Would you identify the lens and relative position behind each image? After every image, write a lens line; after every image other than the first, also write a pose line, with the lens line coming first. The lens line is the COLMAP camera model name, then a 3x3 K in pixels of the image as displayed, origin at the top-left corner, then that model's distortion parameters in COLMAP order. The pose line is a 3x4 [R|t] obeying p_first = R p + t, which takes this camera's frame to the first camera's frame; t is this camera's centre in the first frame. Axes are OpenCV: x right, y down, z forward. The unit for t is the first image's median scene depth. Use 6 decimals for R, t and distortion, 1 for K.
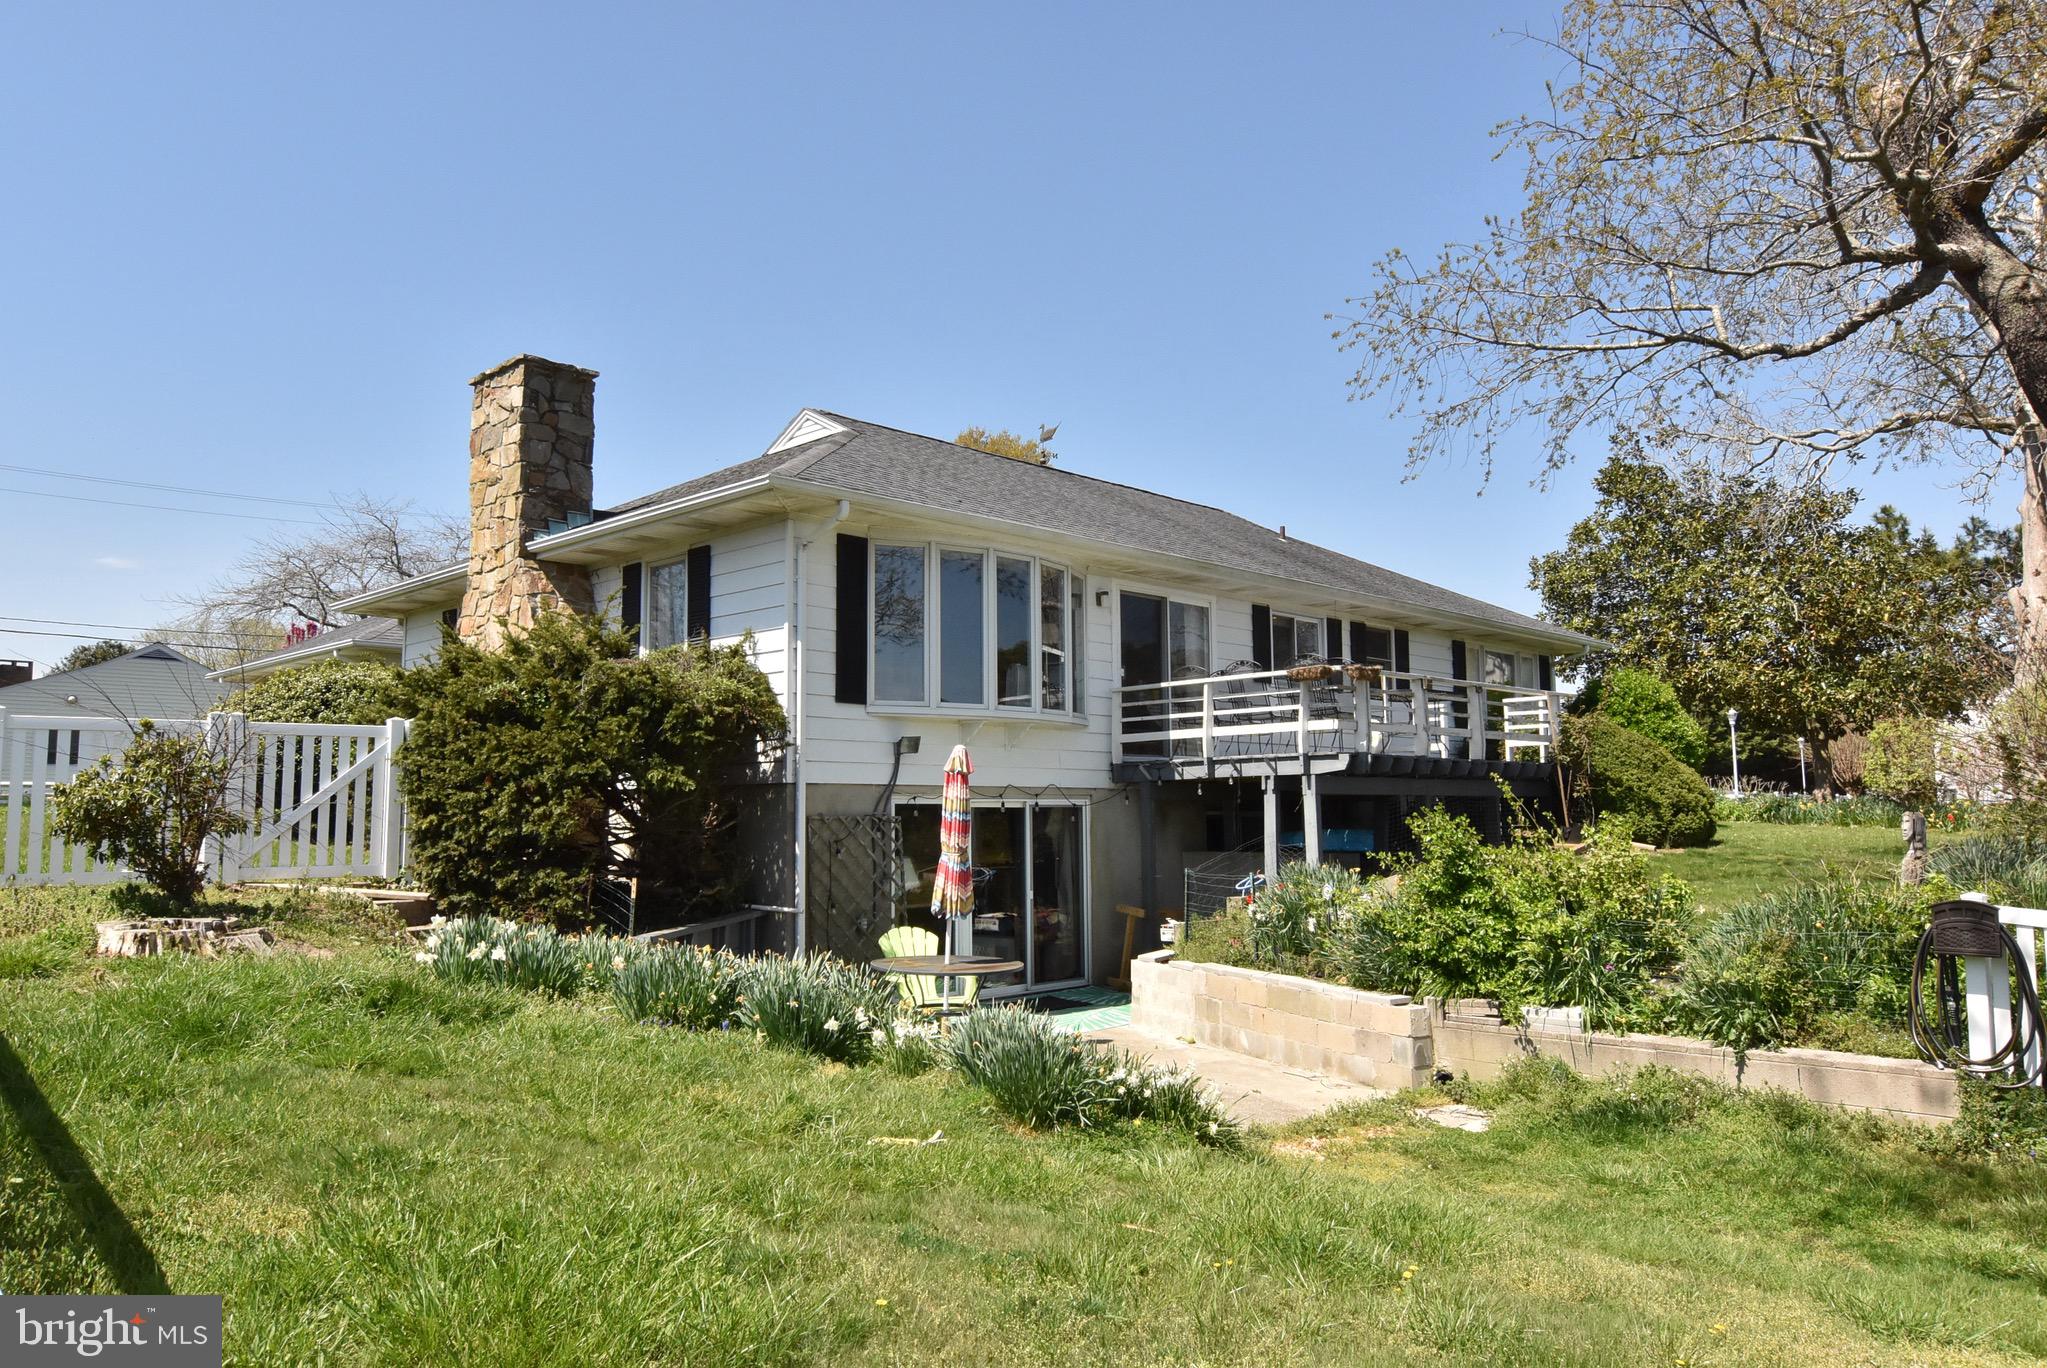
lens RADIAL K [[1458.5, 0, 1022.6], [0, 1458.5, 682.2], [0, 0, 1]] dist [-0.001894, -0.012055]
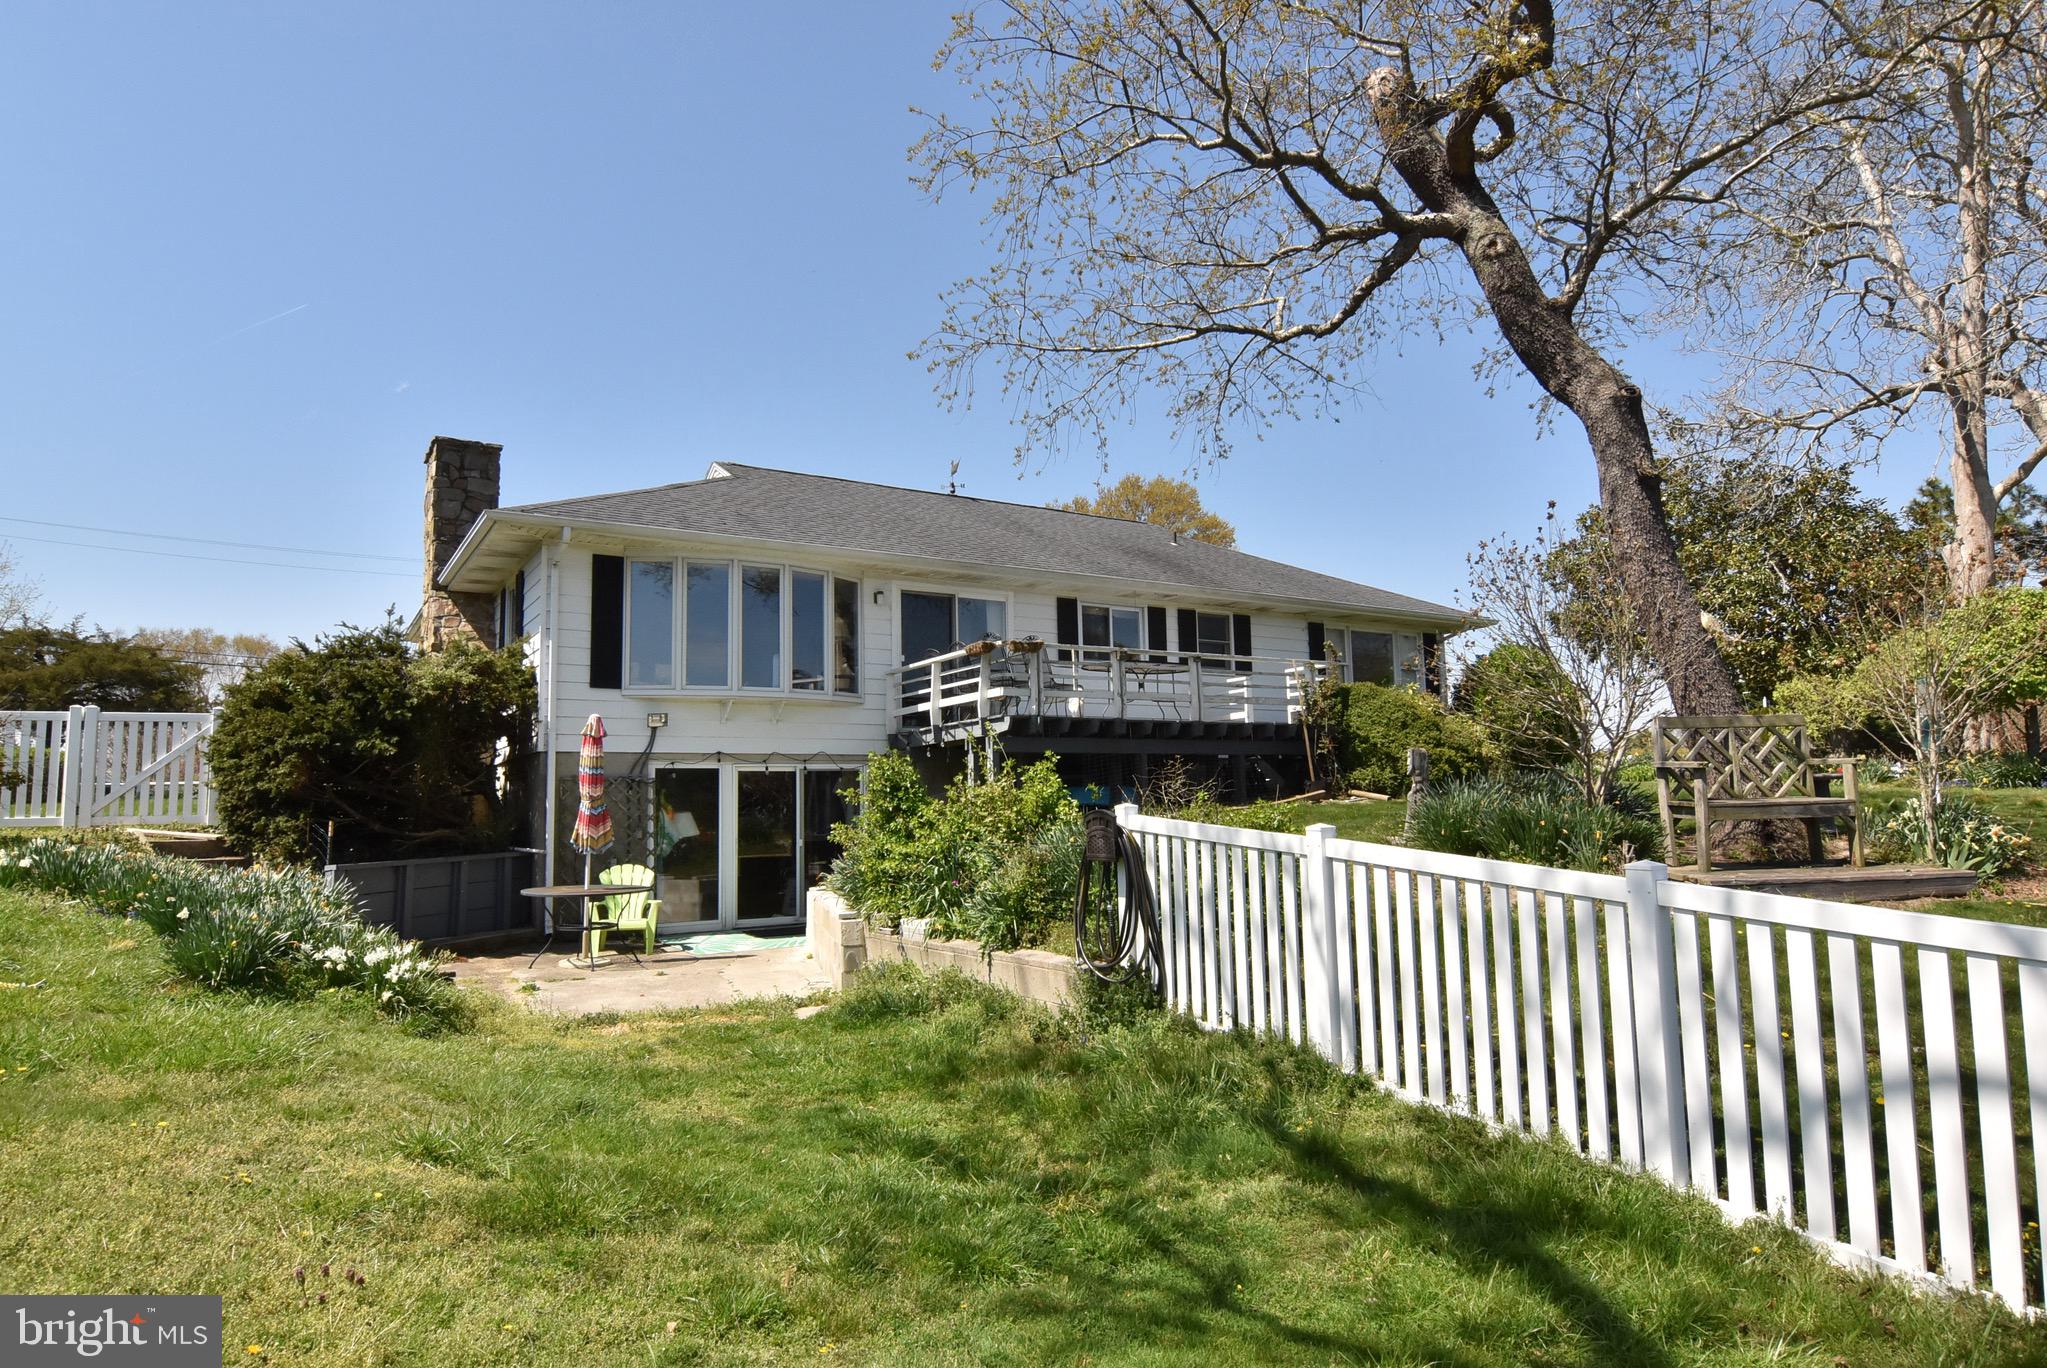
lens RADIAL K [[1214.3, 0, 1023.6], [0, 1214.3, 687.3], [0, 0, 1]] dist [-0.007054, -0.002228]
pose [[0.972765, -0.037899, -0.228673, 0.425322], [0.036181, 0.999277, -0.011701, 0.034891], [0.228951, 0.003109, 0.973433, 0.055550]]
